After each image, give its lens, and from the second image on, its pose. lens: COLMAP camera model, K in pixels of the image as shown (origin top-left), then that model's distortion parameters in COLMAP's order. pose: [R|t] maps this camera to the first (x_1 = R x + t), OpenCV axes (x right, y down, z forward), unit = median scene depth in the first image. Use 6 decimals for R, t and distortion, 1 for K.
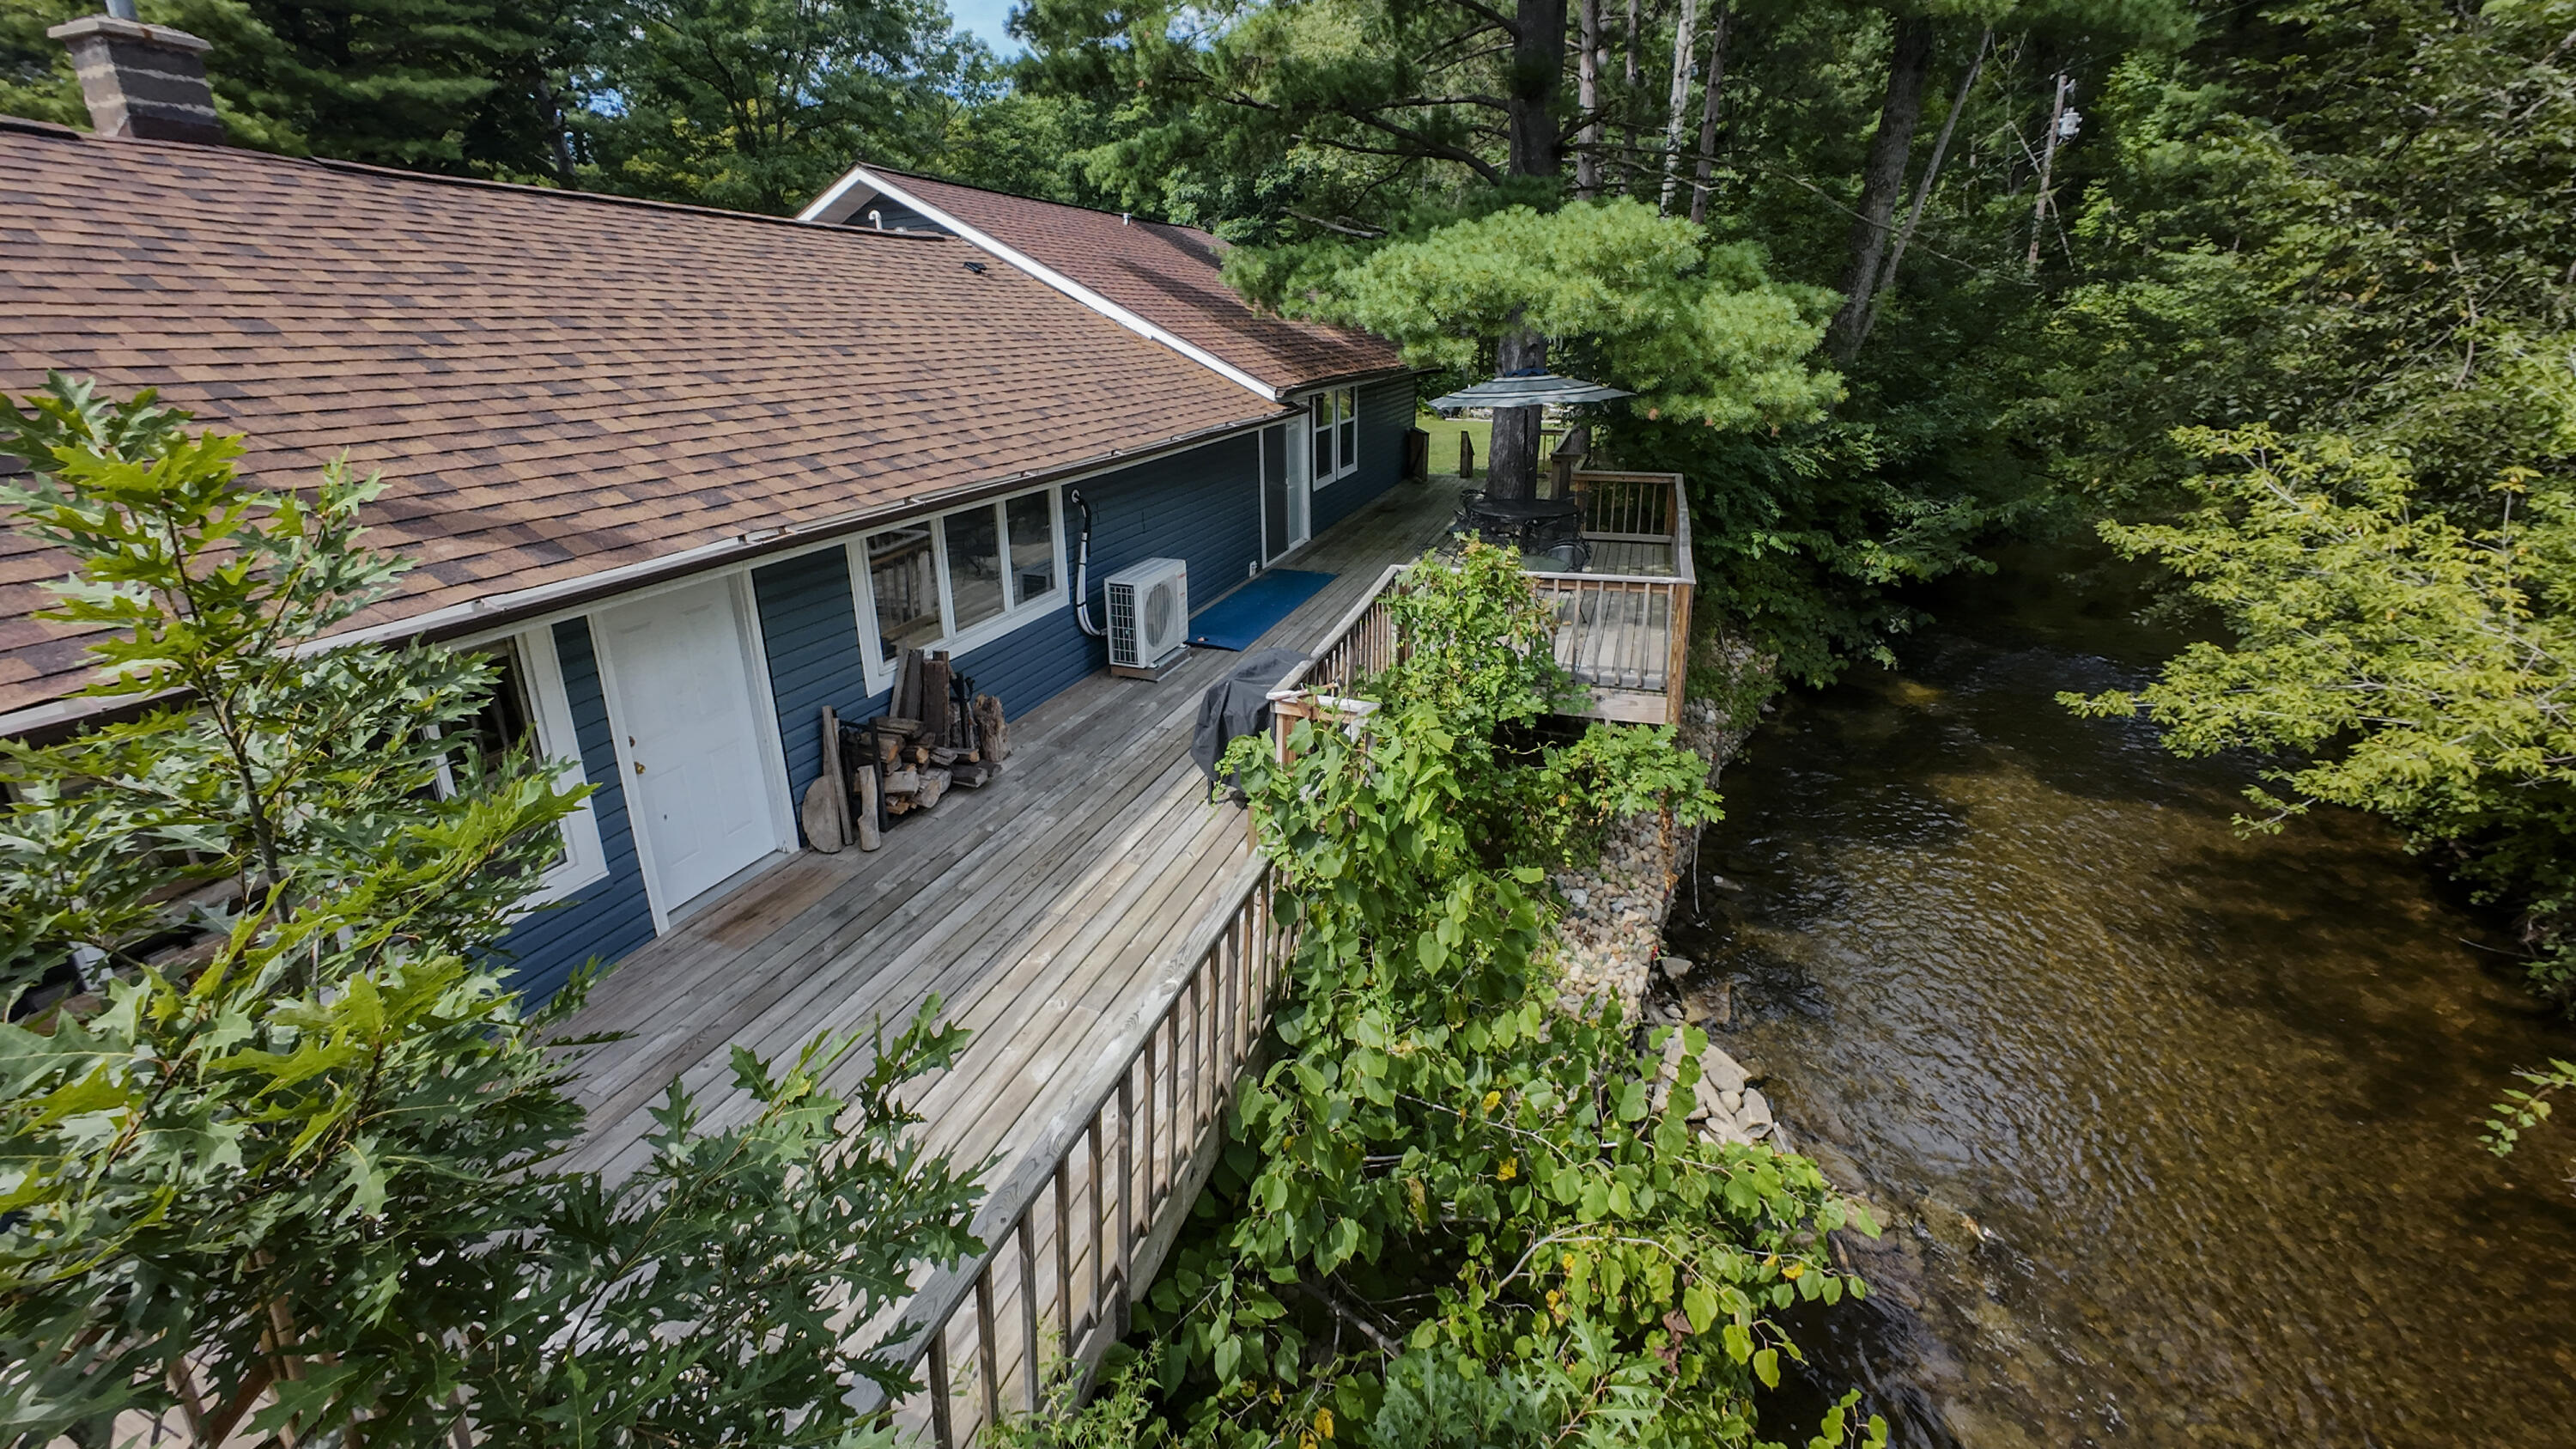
lens RADIAL K [[1120.9, 0, 1287.5], [0, 1120.9, 723.8], [0, 0, 1]] dist [0.005088, 0.001073]
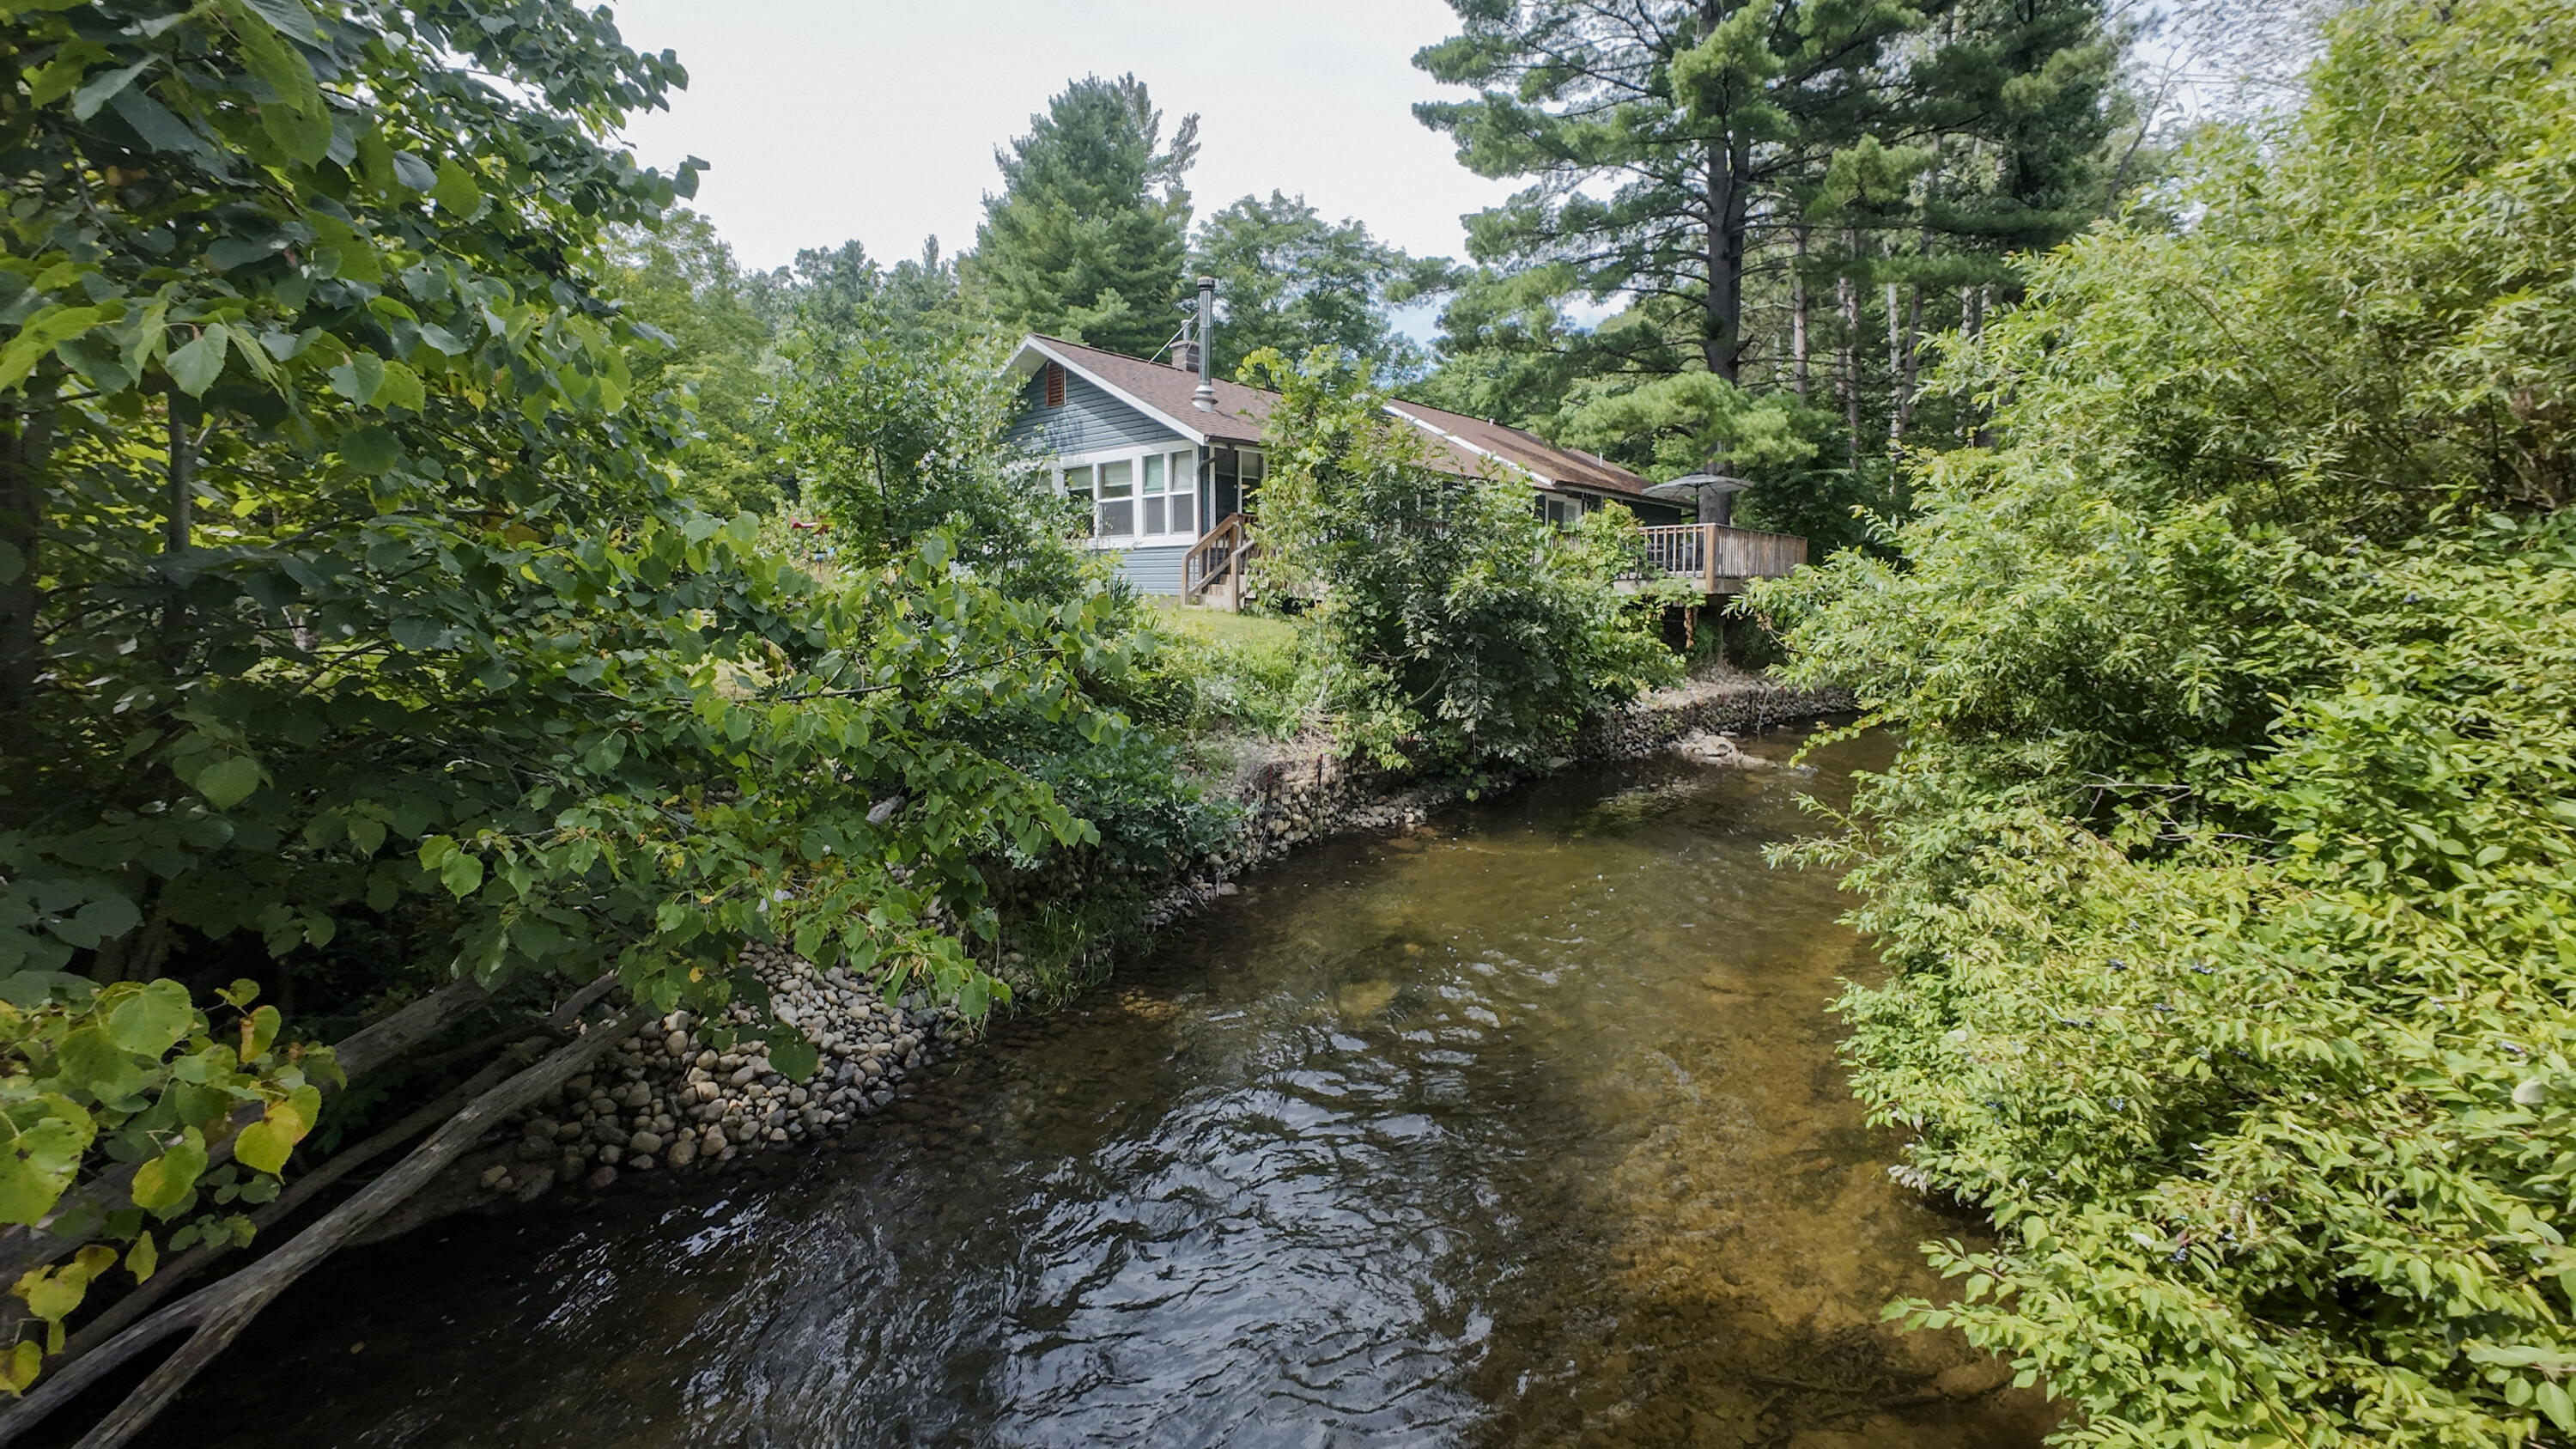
lens RADIAL K [[1120.9, 0, 1288.4], [0, 1120.9, 725.4], [0, 0, 1]] dist [0.005088, 0.001073]
pose [[0.944731, 0.039247, -0.325488, 0.117081], [-0.106739, 0.975538, -0.192180, 0.302917], [0.309983, 0.216301, 0.925810, -0.480796]]
